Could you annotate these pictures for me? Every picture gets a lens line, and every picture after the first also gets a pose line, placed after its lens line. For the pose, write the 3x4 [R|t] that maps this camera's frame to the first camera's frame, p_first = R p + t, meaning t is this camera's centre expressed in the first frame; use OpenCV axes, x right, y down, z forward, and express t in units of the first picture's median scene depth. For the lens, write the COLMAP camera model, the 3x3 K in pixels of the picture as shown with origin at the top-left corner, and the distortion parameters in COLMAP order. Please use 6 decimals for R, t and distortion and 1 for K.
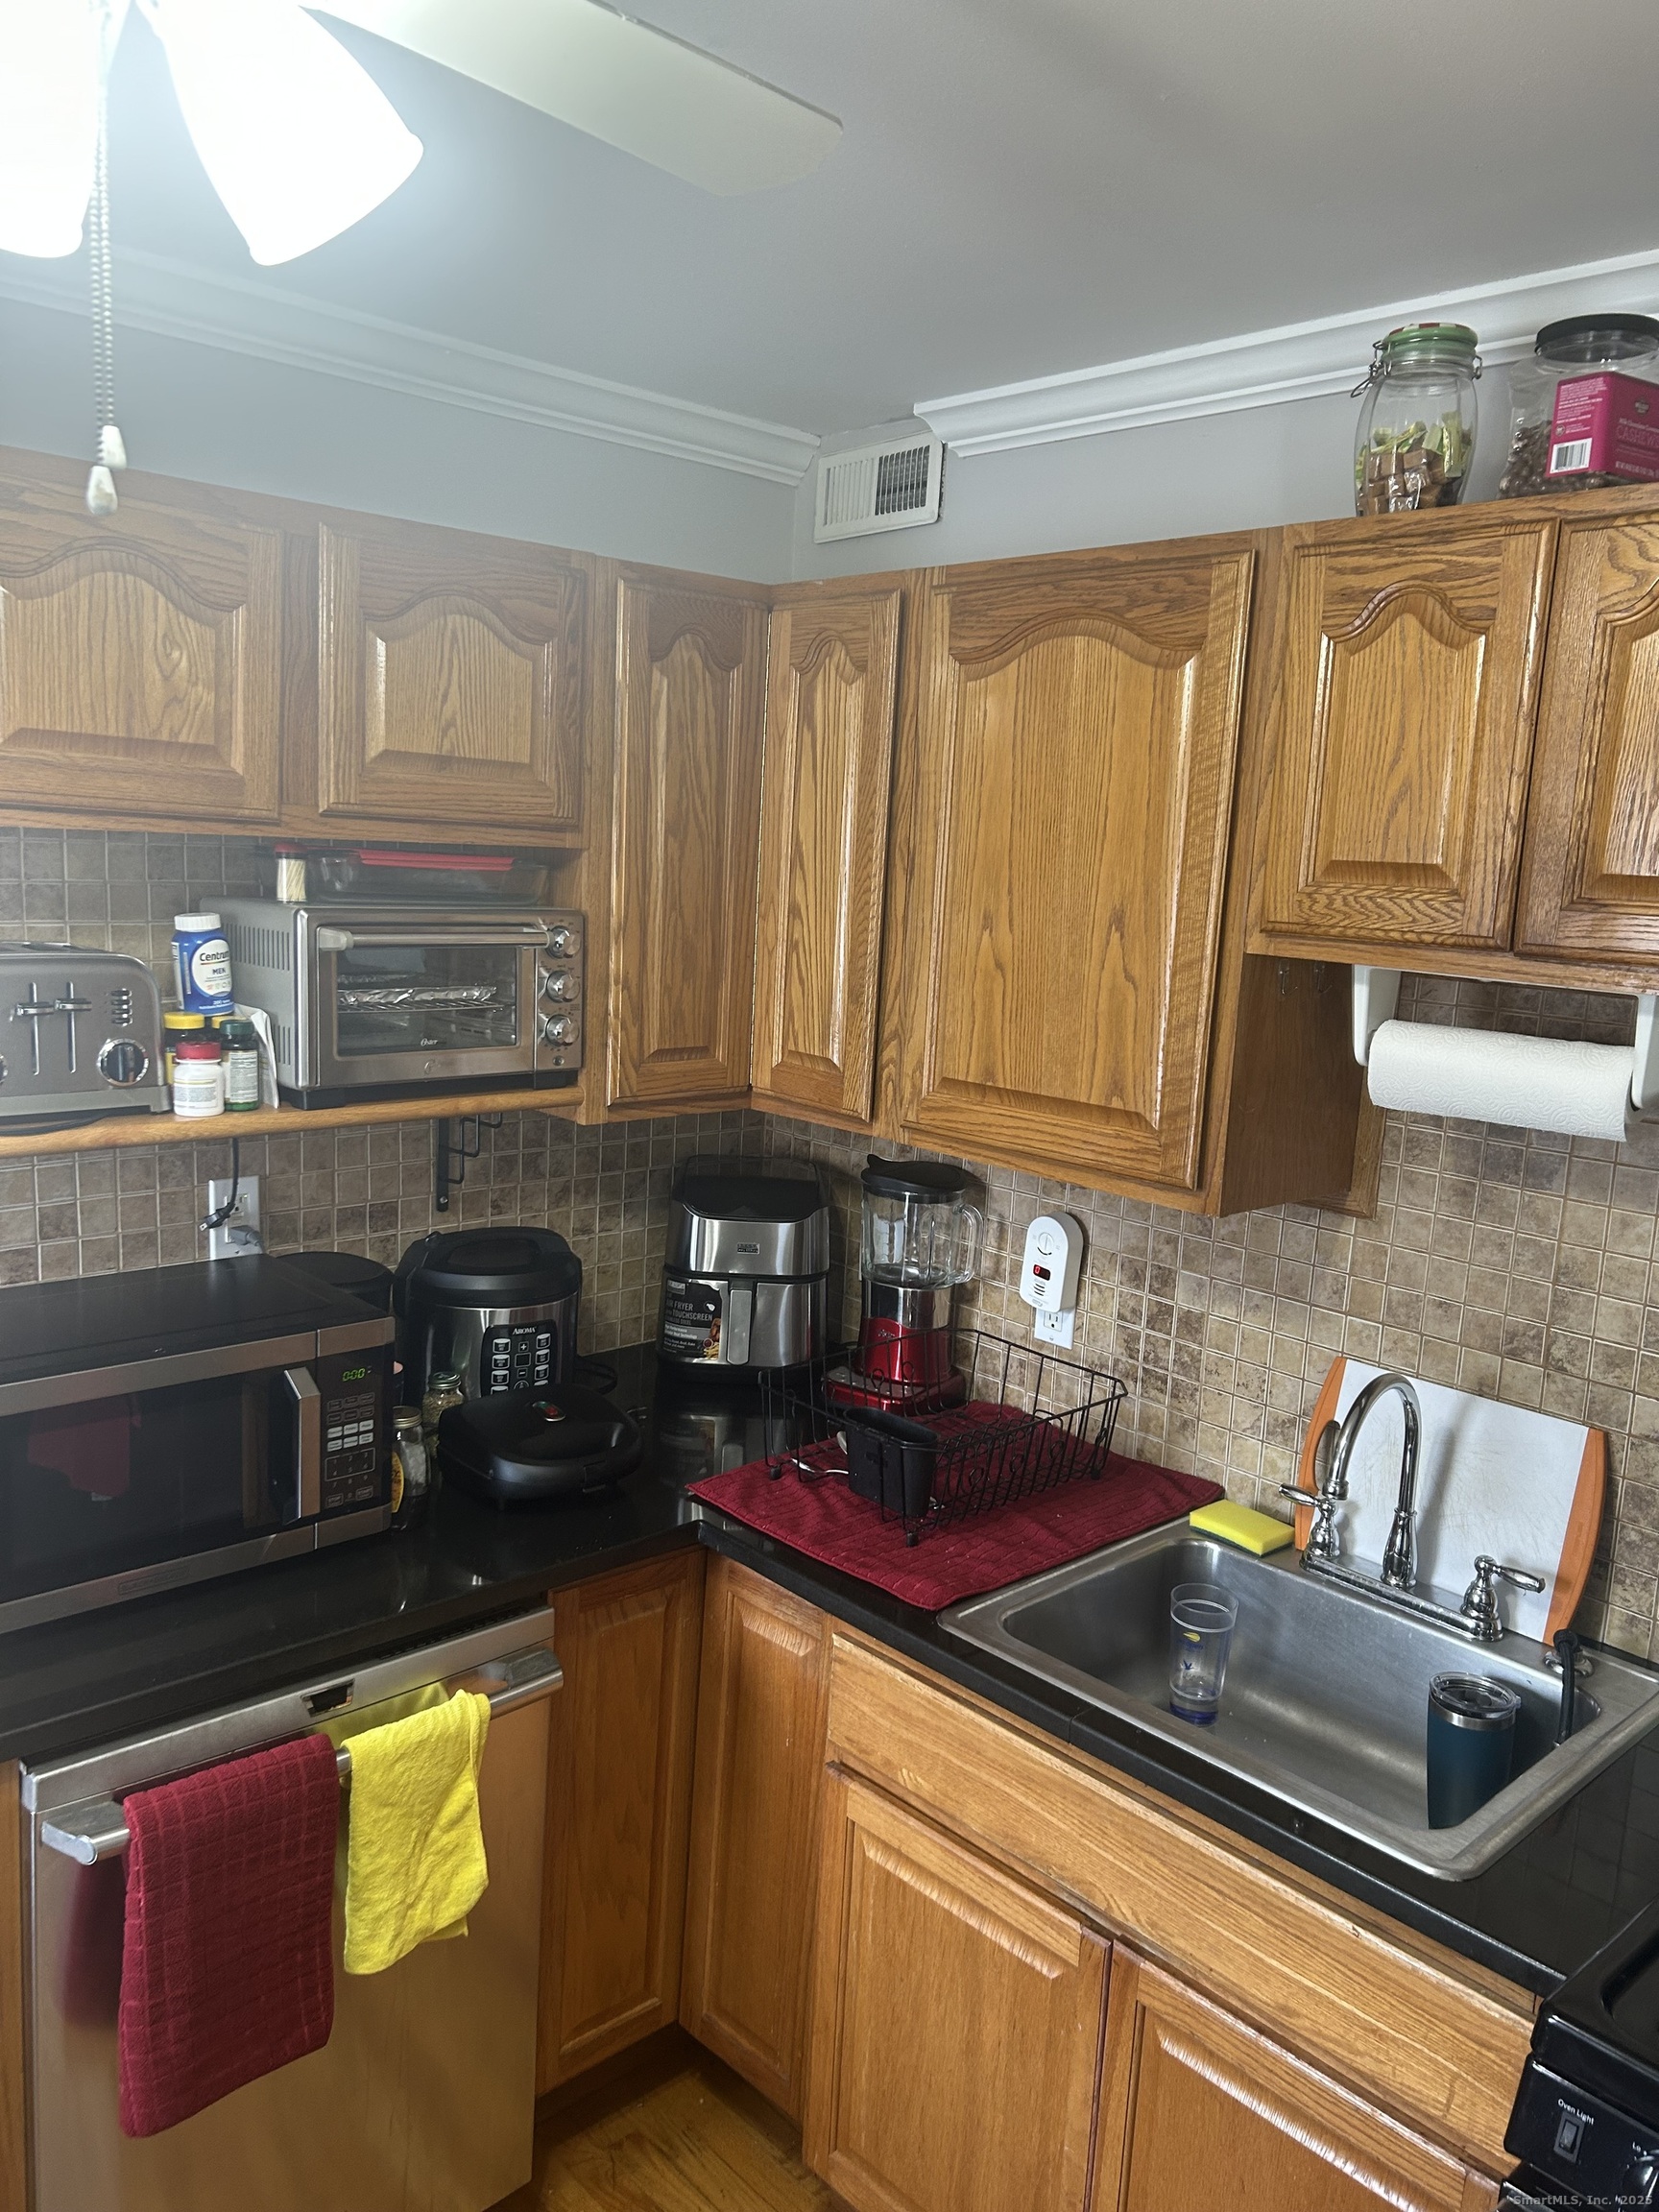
lens RADIAL K [[1655.5, 0, 842.2], [0, 1655.5, 1092.9], [0, 0, 1]] dist [0.060380, -0.075887]
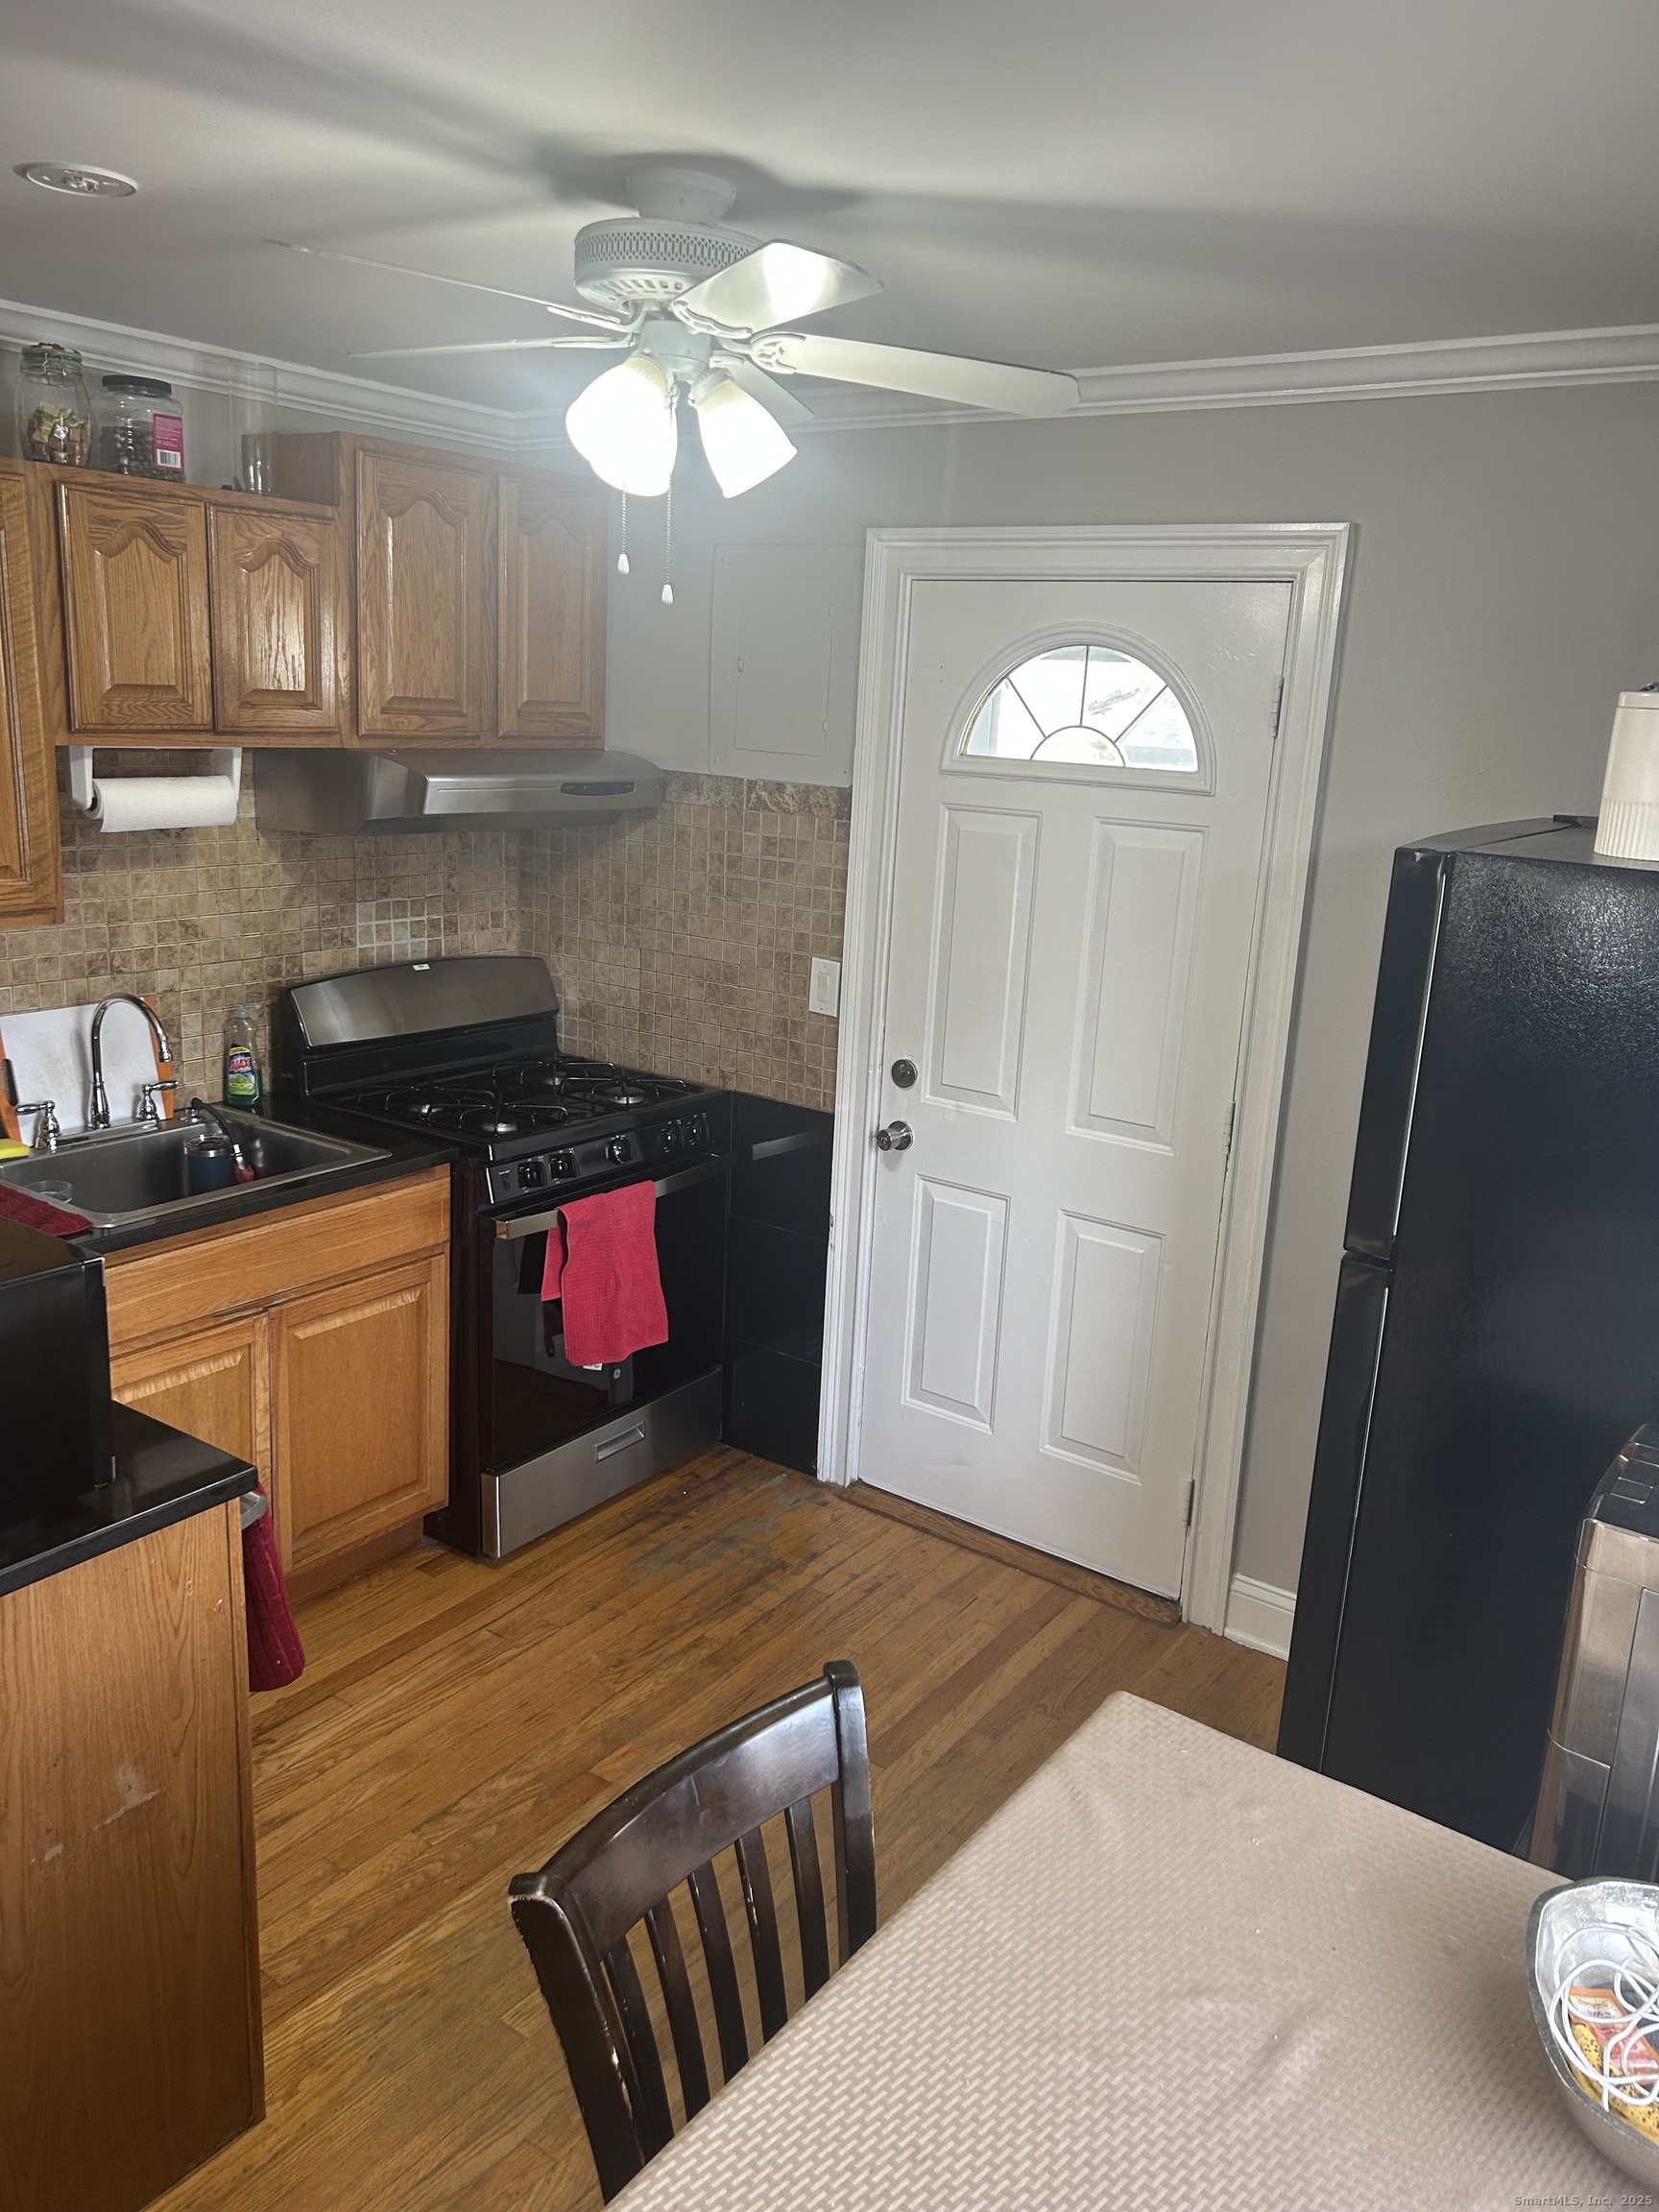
lens RADIAL K [[1655.5, 0, 842.2], [0, 1655.5, 1092.9], [0, 0, 1]] dist [0.060380, -0.075887]
pose [[-0.198514, -0.289259, 0.936441, -1.538141], [0.092657, 0.945638, 0.311742, -0.208524], [-0.975708, 0.148653, -0.160920, 0.629095]]
